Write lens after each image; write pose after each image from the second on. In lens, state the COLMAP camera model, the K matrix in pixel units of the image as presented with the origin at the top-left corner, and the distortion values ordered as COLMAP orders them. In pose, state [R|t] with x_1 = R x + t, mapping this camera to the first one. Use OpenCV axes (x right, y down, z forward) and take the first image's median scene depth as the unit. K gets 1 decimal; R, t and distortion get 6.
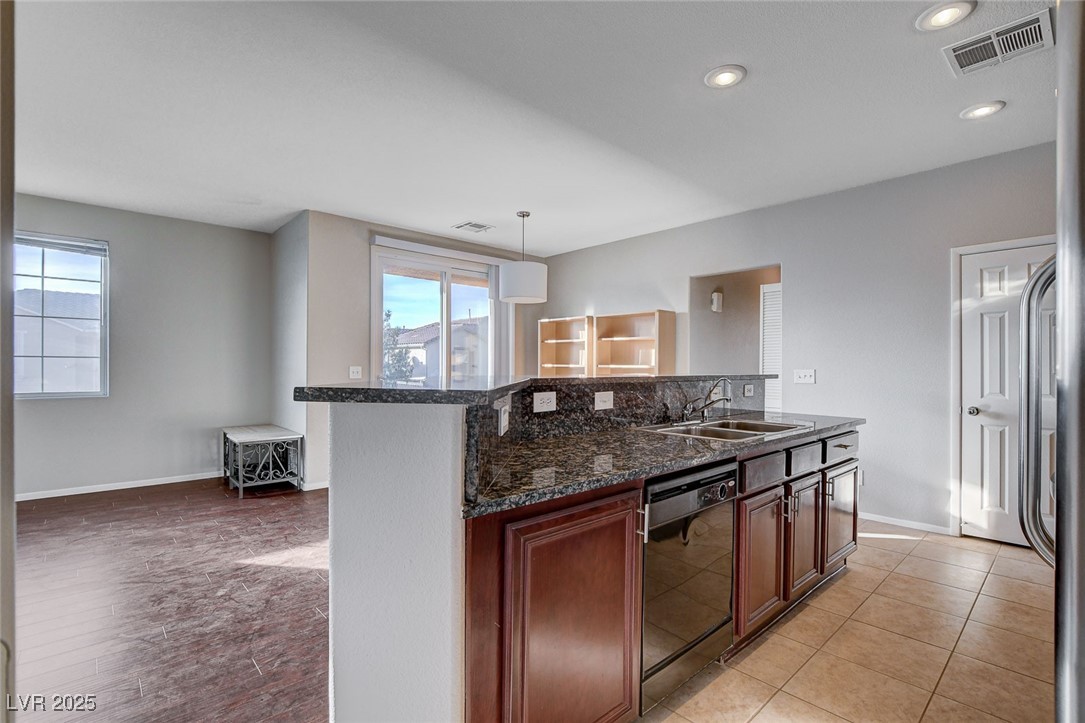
lens RADIAL K [[505.6, 0, 546.1], [0, 505.6, 365.0], [0, 0, 1]] dist [-0.023484, -0.000131]
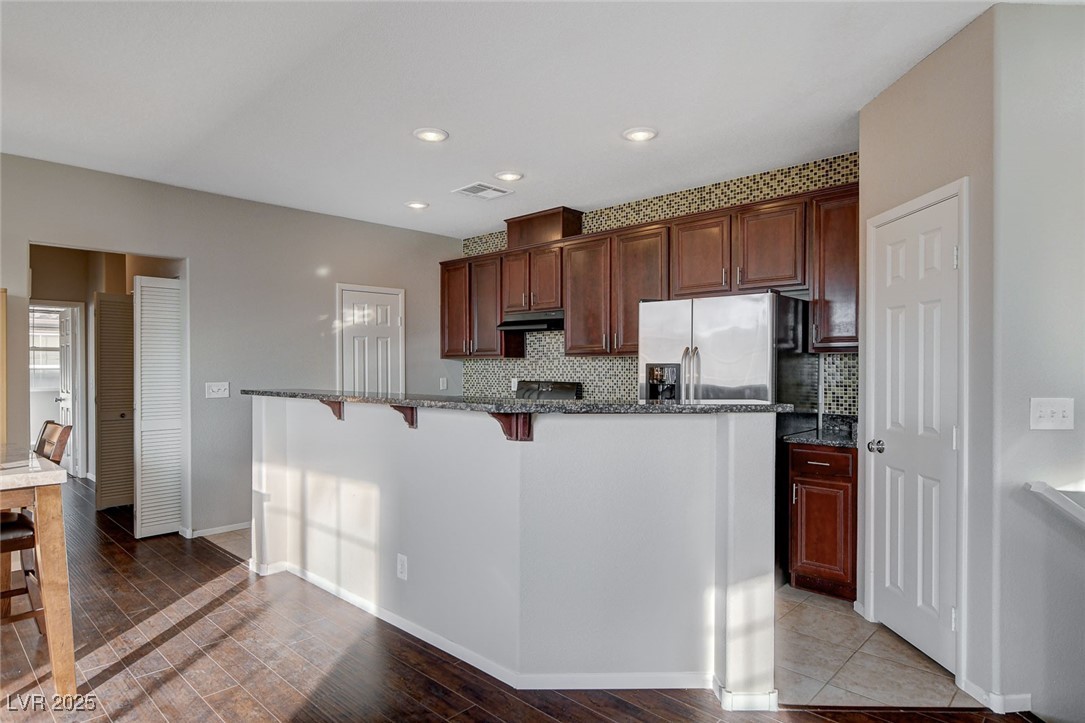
lens RADIAL K [[609.2, 0, 542.0], [0, 609.2, 367.4], [0, 0, 1]] dist [-0.004825, 0.000727]
pose [[-0.067409, -0.003849, 0.997718, -0.715688], [-0.003854, 0.999986, 0.003597, -0.029049], [-0.997718, -0.003602, -0.067423, 0.554043]]
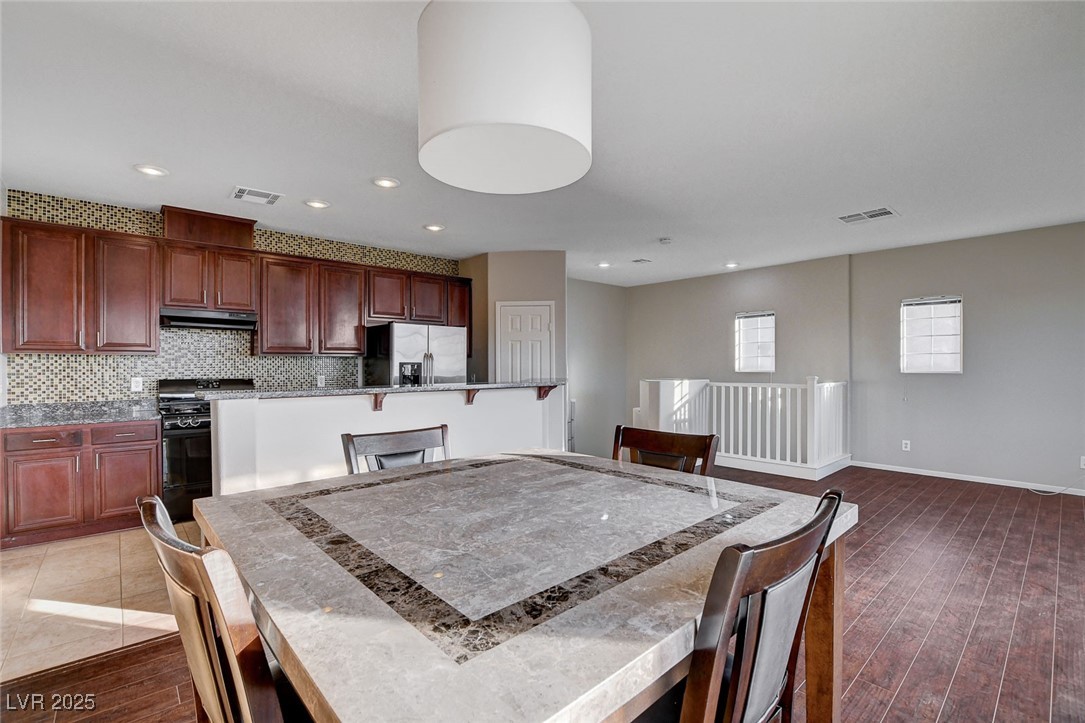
lens RADIAL K [[486.6, 0, 542.8], [0, 486.6, 365.1], [0, 0, 1]] dist [-0.034012, 0.005100]
pose [[-0.999910, -0.002090, 0.013252, -0.082914], [-0.002119, 0.999995, -0.002215, -0.023181], [-0.013247, -0.002243, -0.999910, 1.613309]]
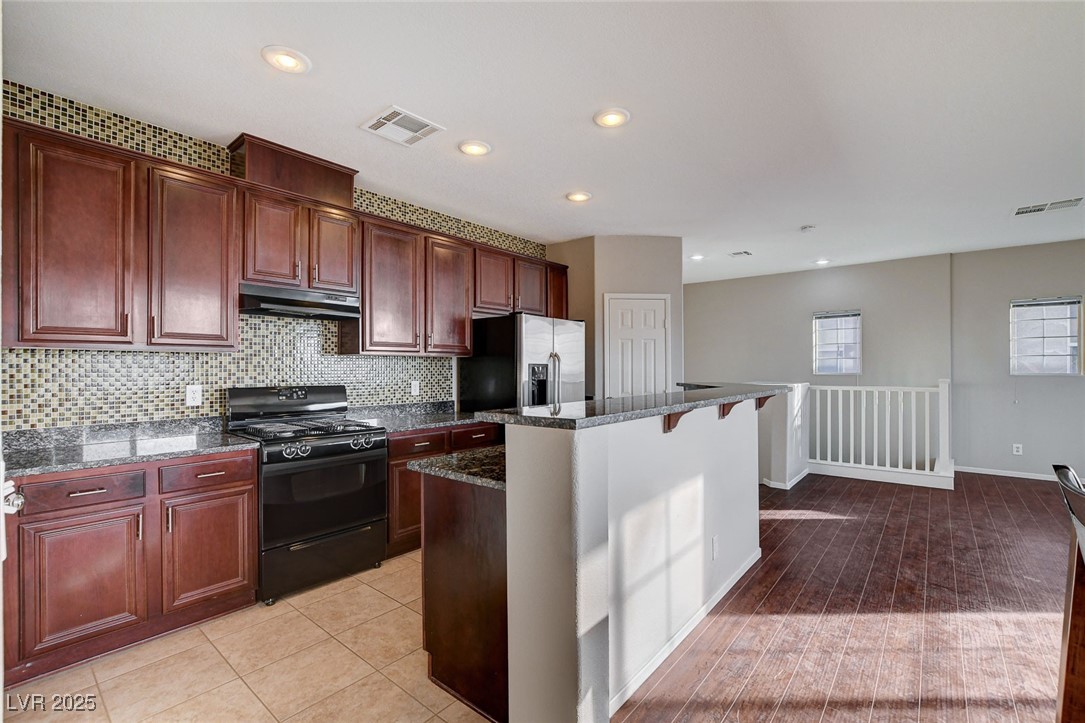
lens RADIAL K [[476.8, 0, 543.3], [0, 476.8, 365.0], [0, 0, 1]] dist [-0.026752, 0.006223]
pose [[-0.991117, -0.002550, -0.132971, 0.428873], [-0.001439, 0.999963, -0.008450, -0.021149], [0.132988, -0.008184, -0.991084, 1.328916]]
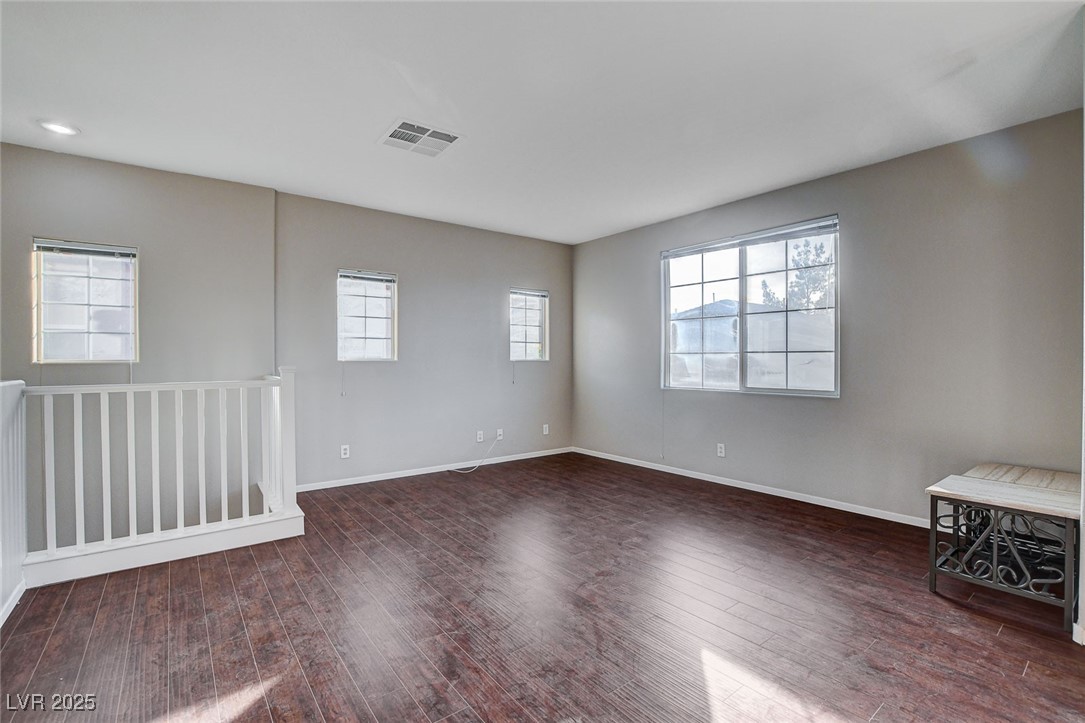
lens RADIAL K [[486.6, 0, 542.8], [0, 486.6, 365.1], [0, 0, 1]] dist [-0.034012, 0.005100]
pose [[-0.083509, 0.007314, -0.996480, -0.034302], [0.005345, 0.999962, 0.006892, -0.000028], [0.996493, -0.004751, -0.083545, 0.701825]]
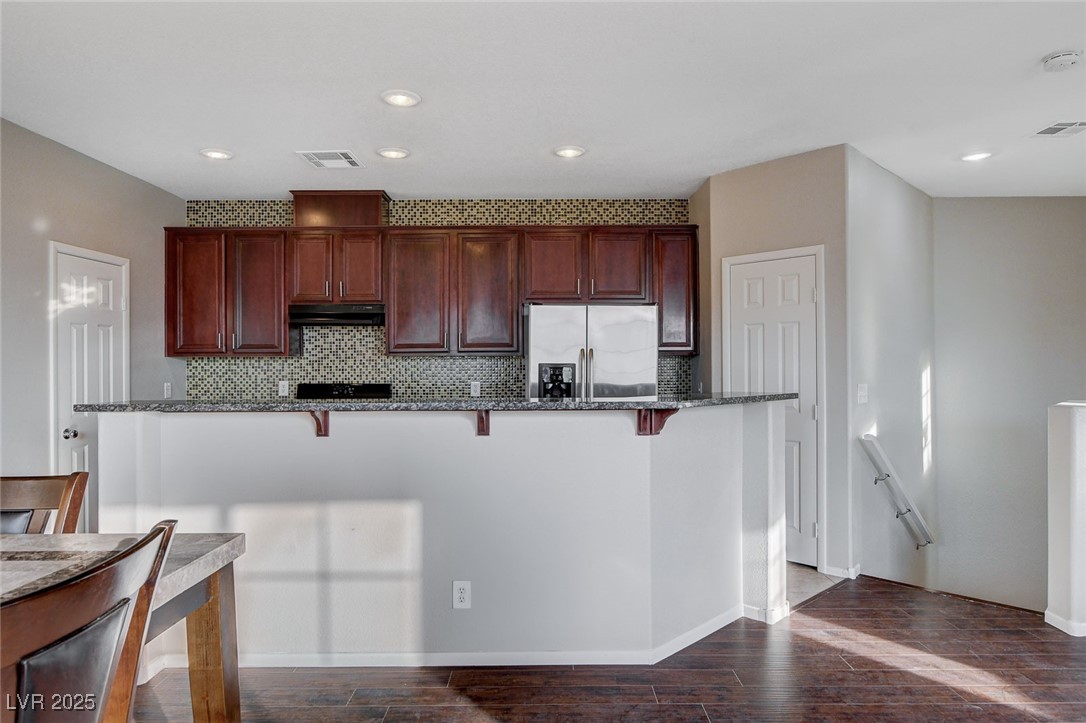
lens RADIAL K [[651.1, 0, 540.2], [0, 651.1, 360.3], [0, 0, 1]] dist [-0.015487, 0.002461]
pose [[-0.734003, 0.004432, 0.679131, -0.484741], [-0.001356, 0.999967, -0.007992, -0.029032], [-0.679144, -0.006787, -0.733973, 1.172780]]
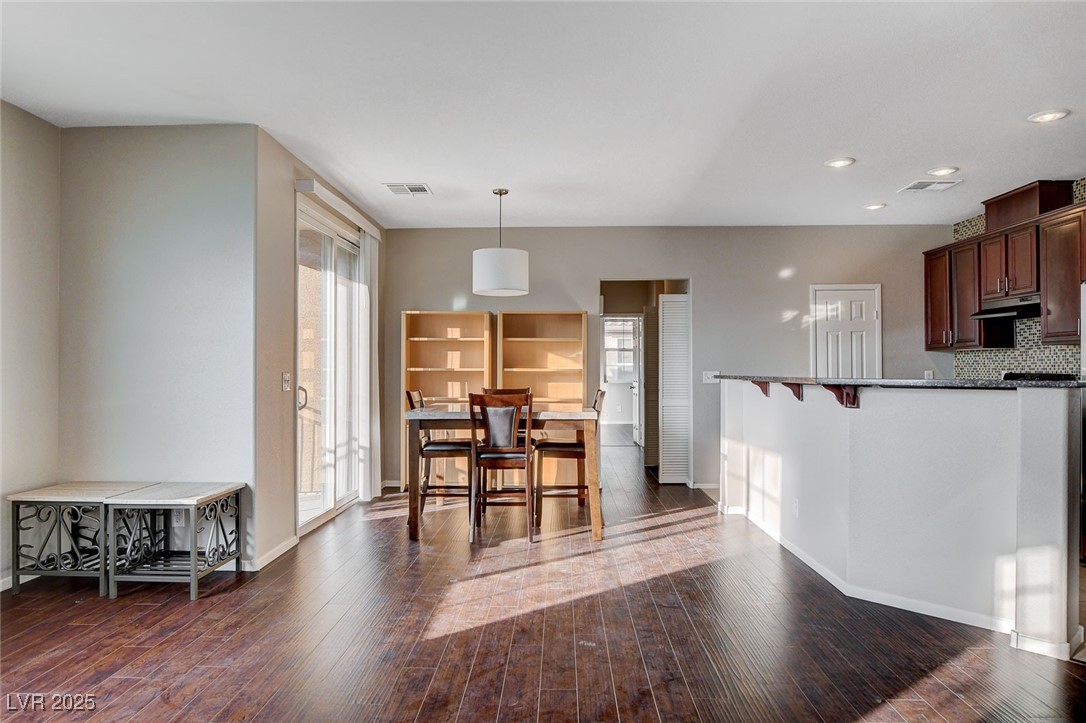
lens RADIAL K [[696.3, 0, 546.7], [0, 696.3, 359.1], [0, 0, 1]] dist [-0.018116, 0.003140]
pose [[0.693175, 0.005255, 0.720750, -1.066061], [0.000300, 0.999971, -0.007579, -0.010012], [-0.720769, 0.005470, 0.693154, 0.162803]]
